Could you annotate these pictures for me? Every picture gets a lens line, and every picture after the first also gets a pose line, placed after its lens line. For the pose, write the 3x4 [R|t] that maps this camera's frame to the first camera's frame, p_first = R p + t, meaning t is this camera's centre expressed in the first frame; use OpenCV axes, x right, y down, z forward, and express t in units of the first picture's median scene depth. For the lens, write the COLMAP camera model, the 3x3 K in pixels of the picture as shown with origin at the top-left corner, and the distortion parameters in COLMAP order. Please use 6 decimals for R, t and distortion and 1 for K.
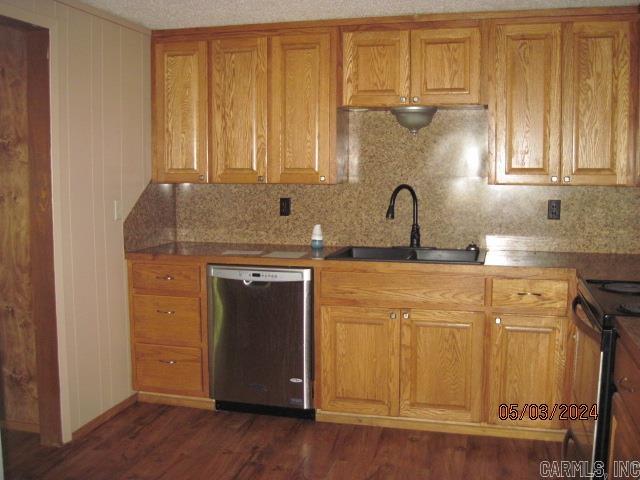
lens RADIAL K [[650.3, 0, 324.9], [0, 650.3, 235.1], [0, 0, 1]] dist [-0.104148, 0.000000]
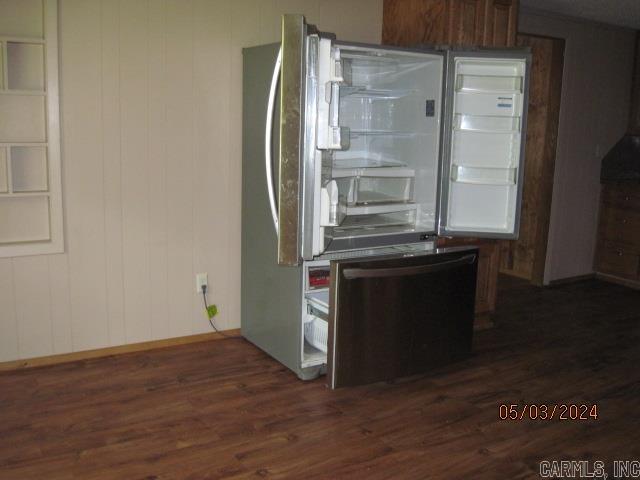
lens RADIAL K [[650.3, 0, 323.6], [0, 650.3, 242.0], [0, 0, 1]] dist [-0.104148, 0.000000]
pose [[0.721300, 0.149244, -0.676353, 0.288838], [-0.096898, 0.988649, 0.114818, 0.071638], [0.685812, -0.017281, 0.727574, -0.616734]]
